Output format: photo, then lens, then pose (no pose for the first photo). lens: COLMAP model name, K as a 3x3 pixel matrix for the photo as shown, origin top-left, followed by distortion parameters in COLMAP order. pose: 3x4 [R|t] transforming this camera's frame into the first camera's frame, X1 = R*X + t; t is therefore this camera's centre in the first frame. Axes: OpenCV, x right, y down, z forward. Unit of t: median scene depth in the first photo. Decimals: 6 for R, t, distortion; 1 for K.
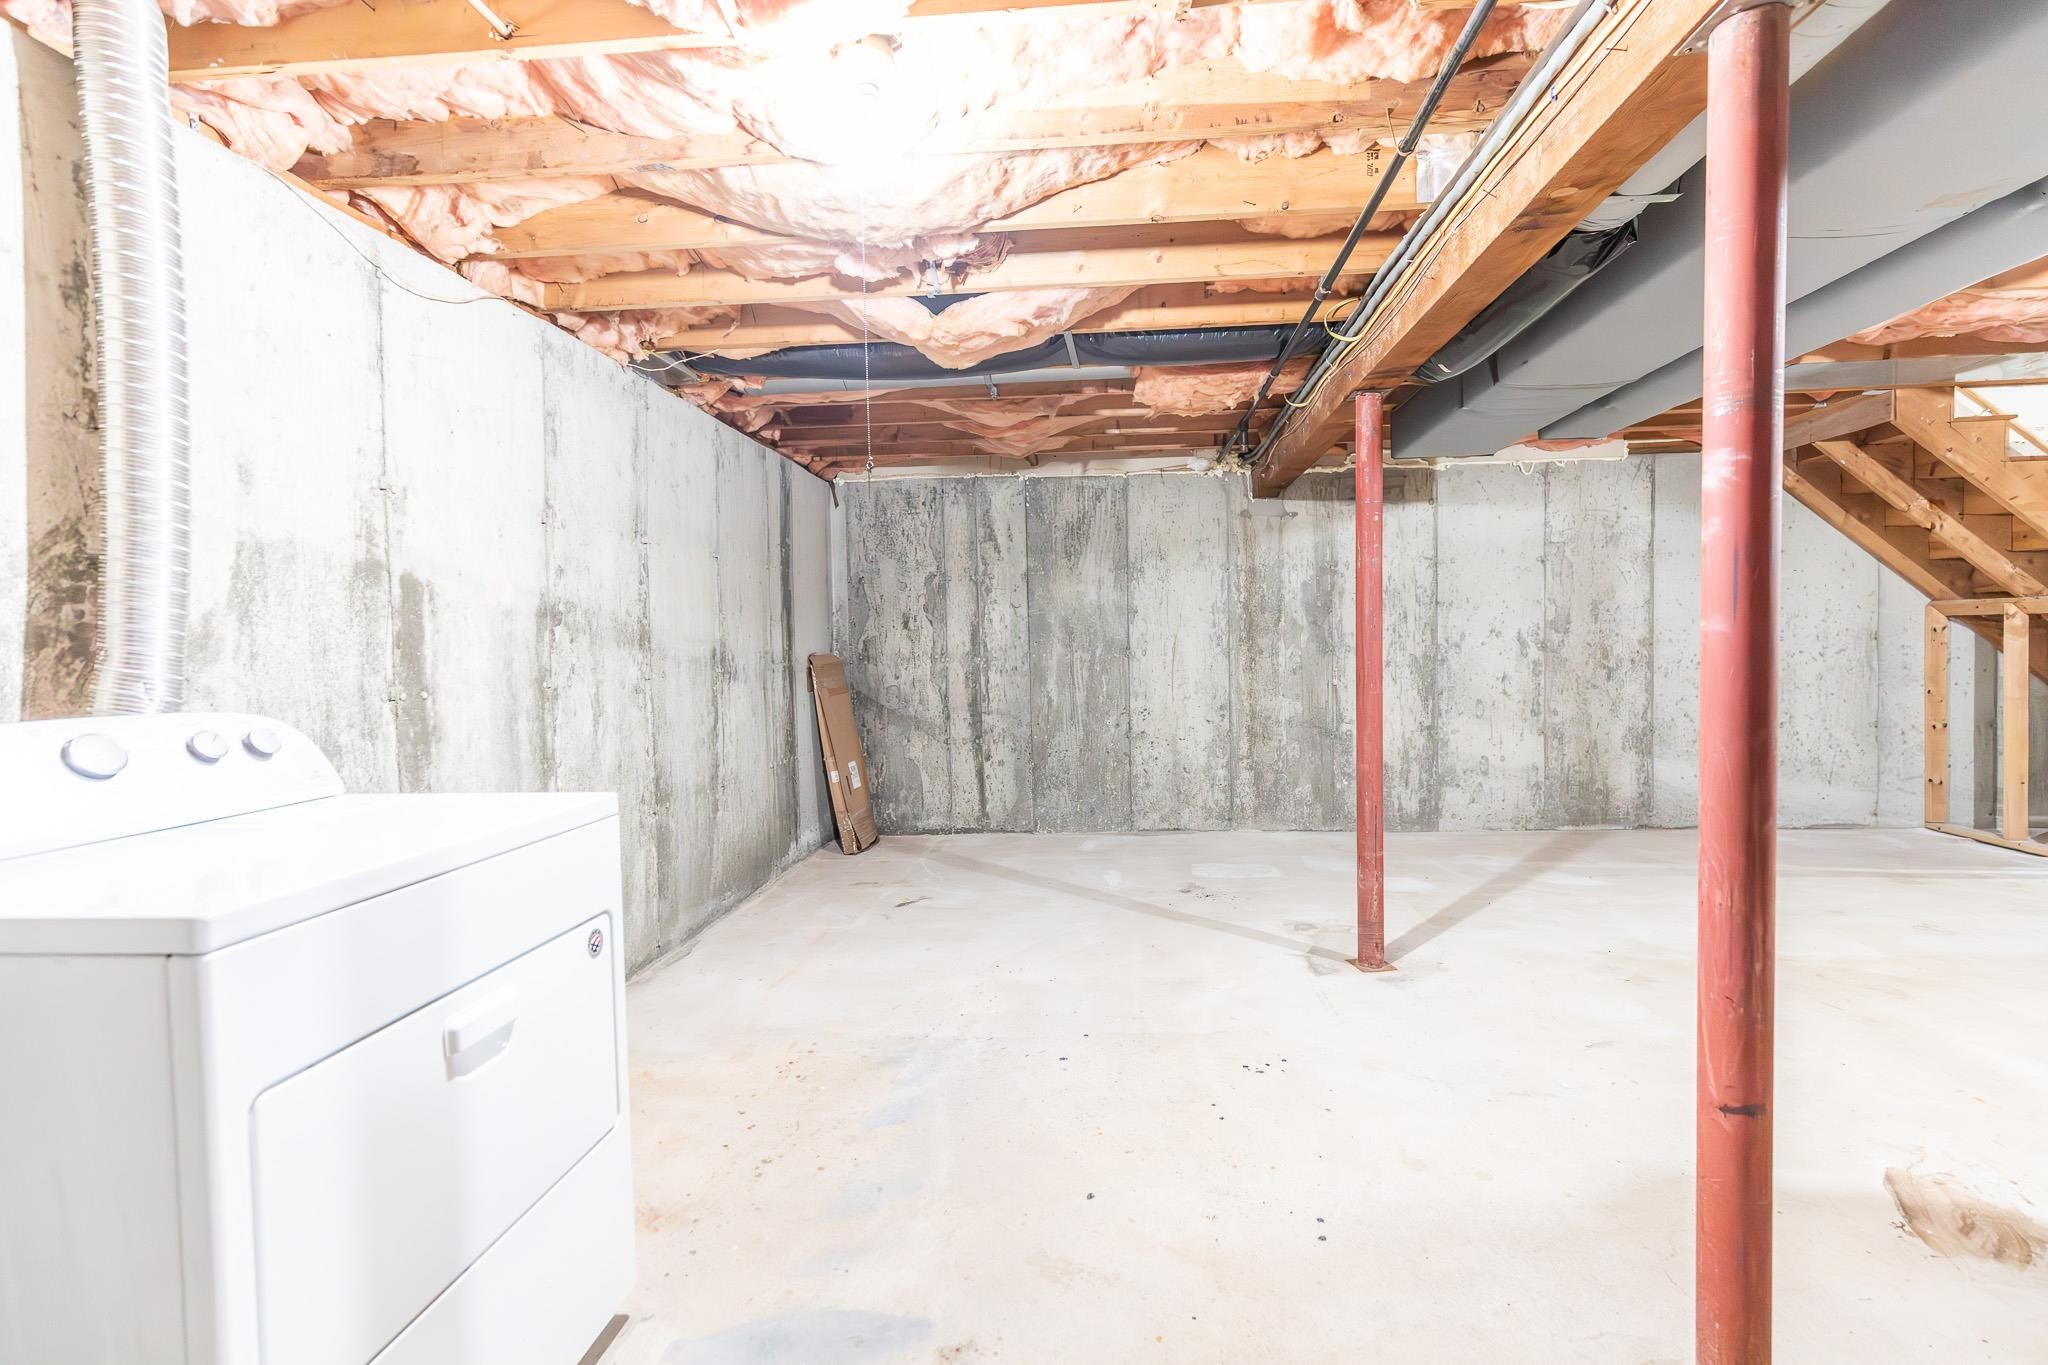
lens RADIAL K [[913.1, 0, 1042.4], [0, 913.1, 678.9], [0, 0, 1]] dist [0.009570, -0.001161]
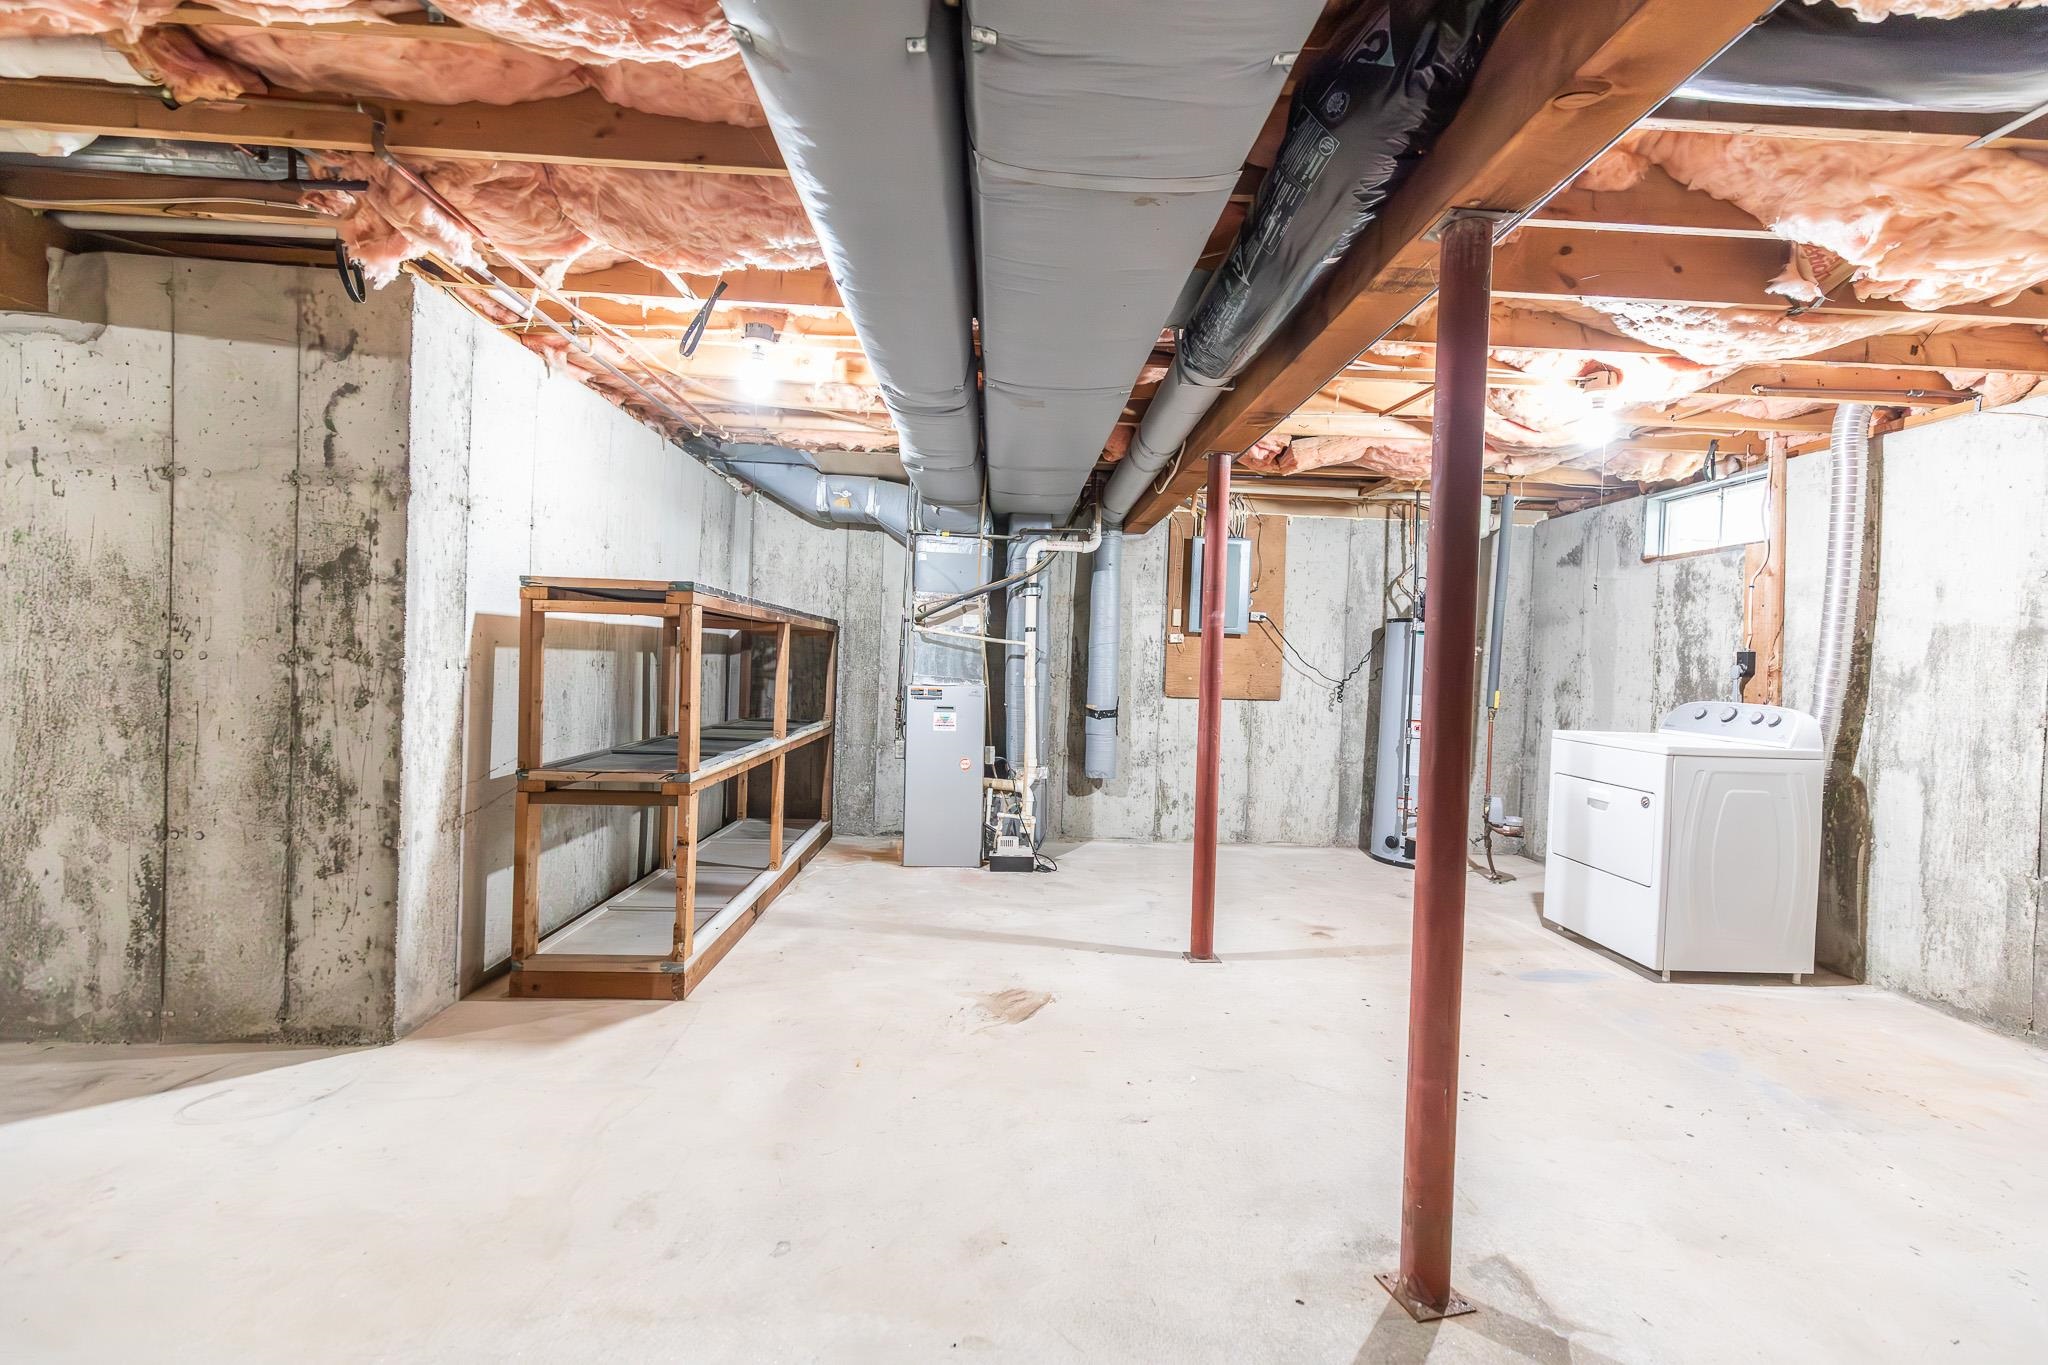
lens RADIAL K [[913.1, 0, 1042.4], [0, 913.1, 678.9], [0, 0, 1]] dist [0.009570, -0.001161]
pose [[-0.991553, -0.015372, -0.128789, 0.953009], [-0.023851, 0.997629, 0.064555, -0.102366], [0.127492, 0.067081, -0.989569, 2.150833]]
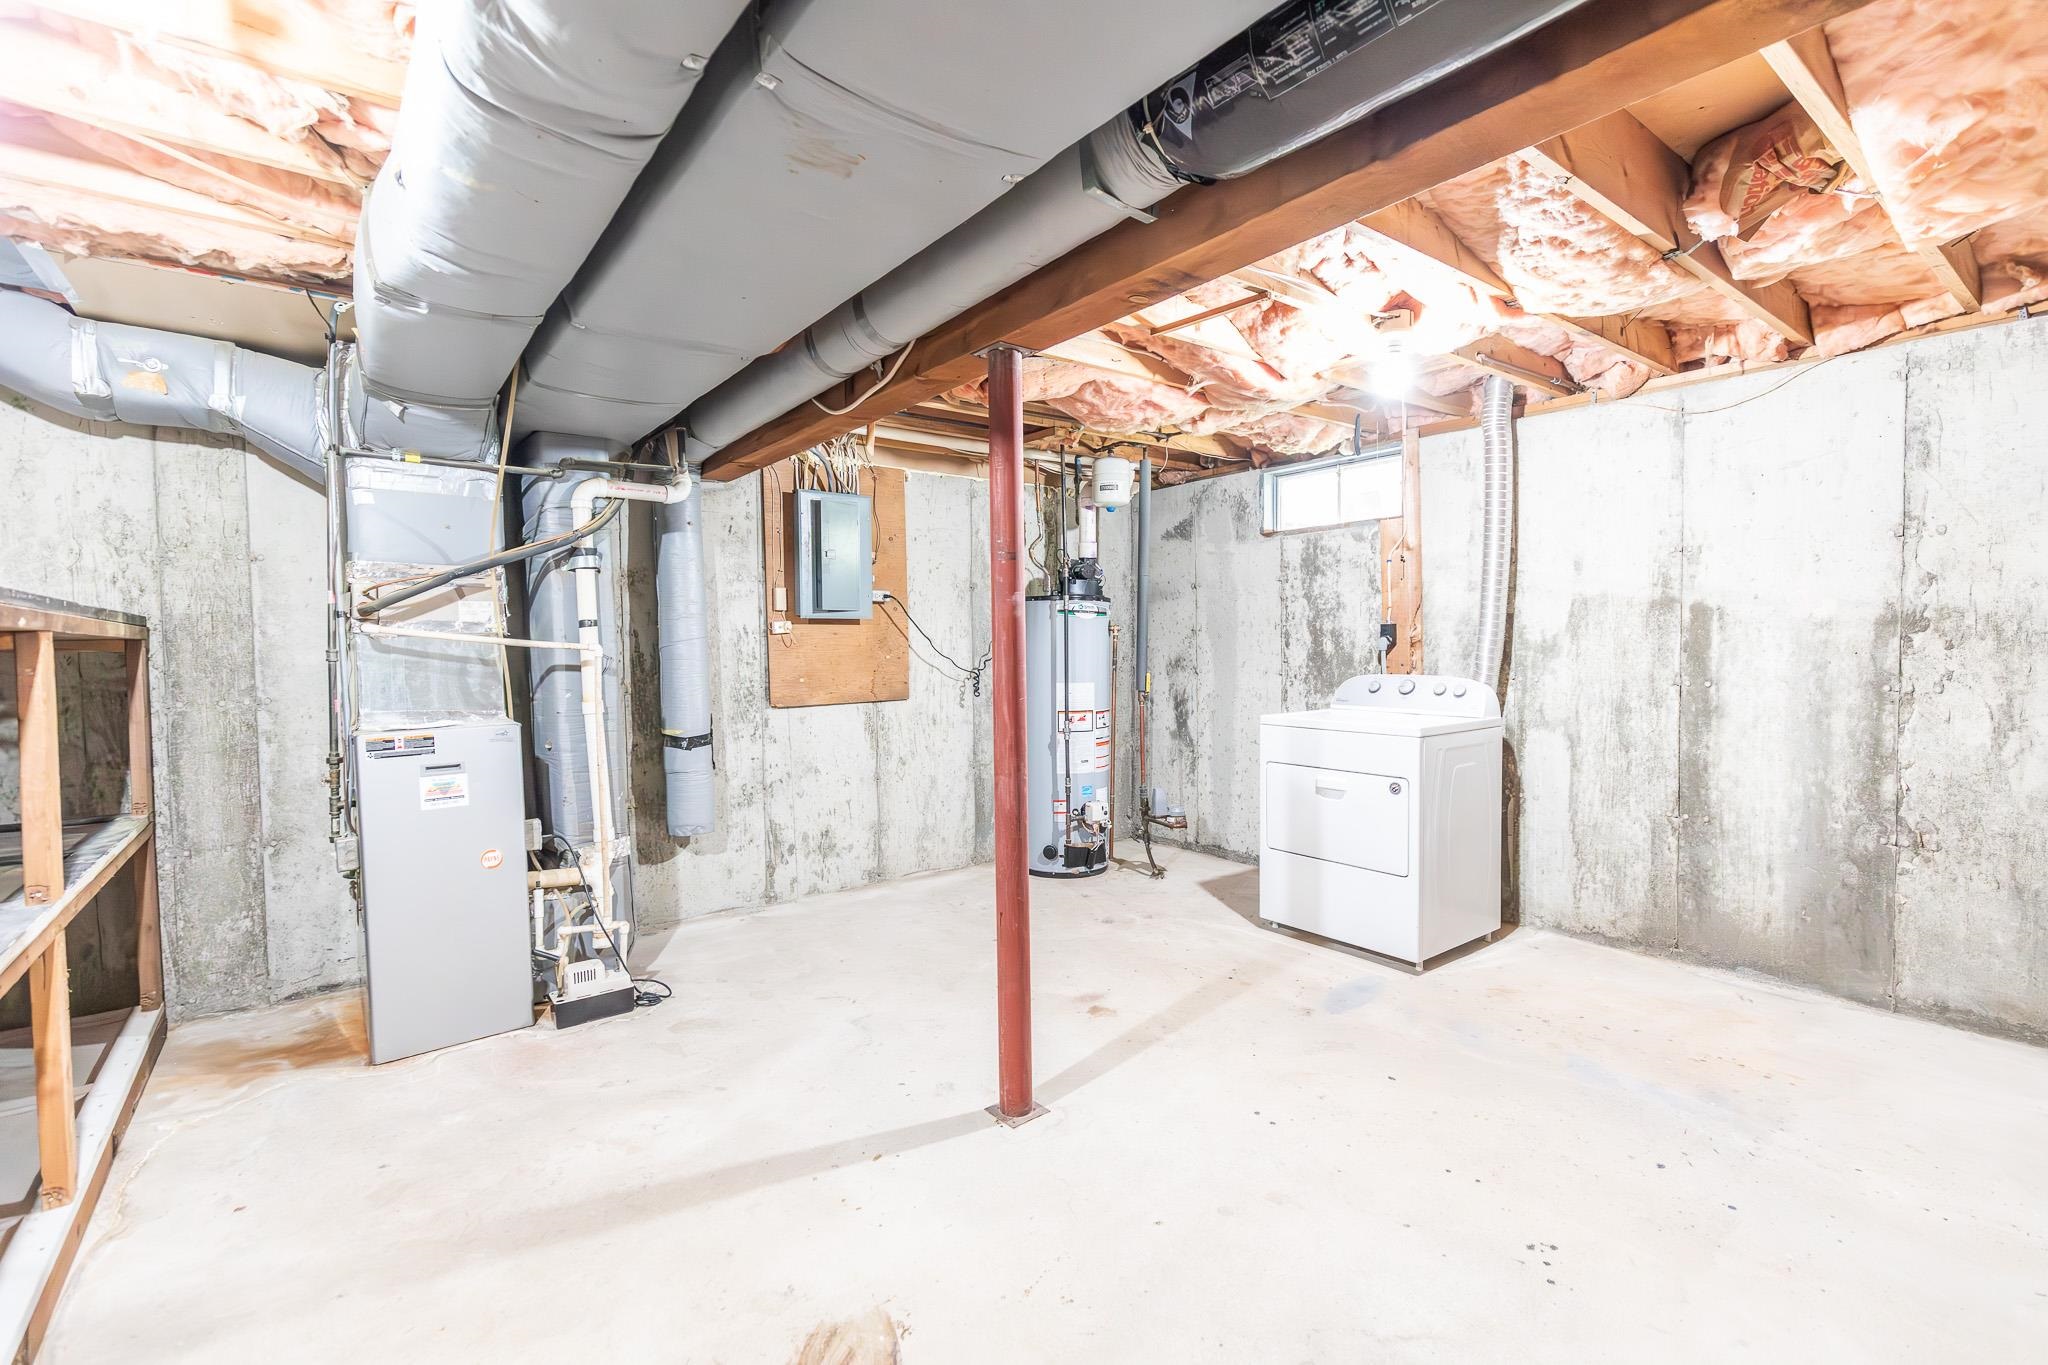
lens RADIAL K [[913.1, 0, 1042.4], [0, 913.1, 678.9], [0, 0, 1]] dist [0.009570, -0.001161]
pose [[-0.735746, 0.053124, -0.675170, 1.140868], [-0.003797, 0.996580, 0.082551, -0.111745], [0.677246, 0.063300, -0.733028, 1.398374]]
